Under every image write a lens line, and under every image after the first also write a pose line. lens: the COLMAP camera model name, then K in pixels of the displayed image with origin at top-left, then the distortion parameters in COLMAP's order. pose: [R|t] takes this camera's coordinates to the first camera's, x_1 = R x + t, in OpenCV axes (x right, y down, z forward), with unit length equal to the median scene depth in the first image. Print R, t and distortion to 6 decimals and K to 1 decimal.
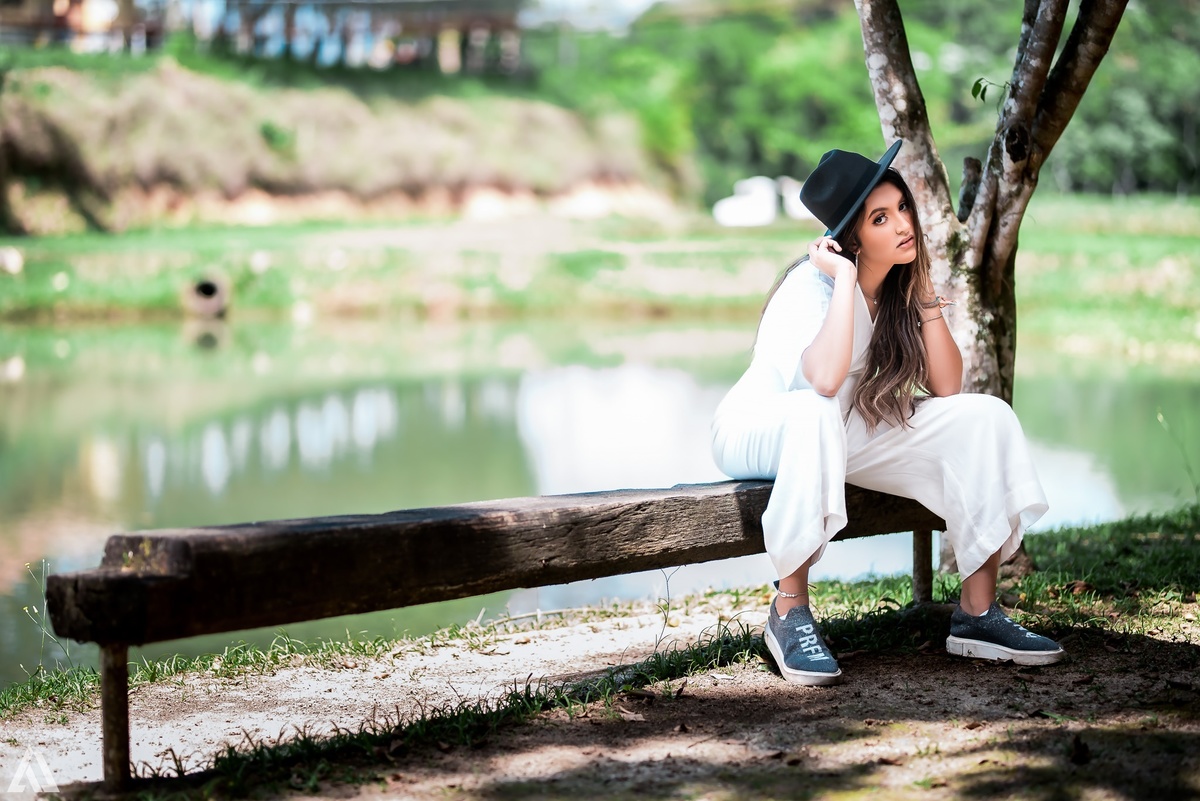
lens RADIAL K [[2902.9, 0, 601.2], [0, 2902.9, 400.4], [0, 0, 1]] dist [0.412713, 0.000000]
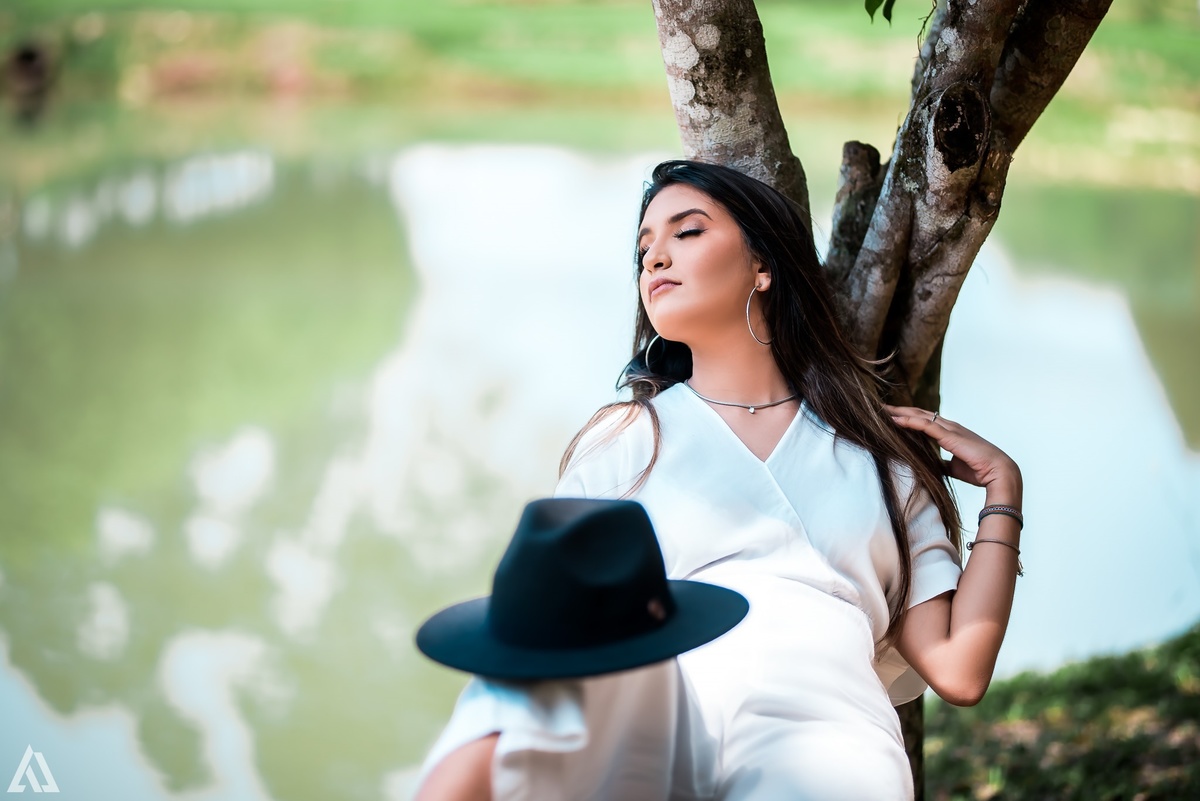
lens RADIAL K [[2902.9, 0, 598.0], [0, 2902.9, 392.1], [0, 0, 1]] dist [0.412713, 0.000000]
pose [[0.998972, 0.023232, 0.038931, 0.068280], [-0.026207, 0.996628, 0.077755, -0.079877], [-0.036993, -0.078696, 0.996212, 0.540426]]
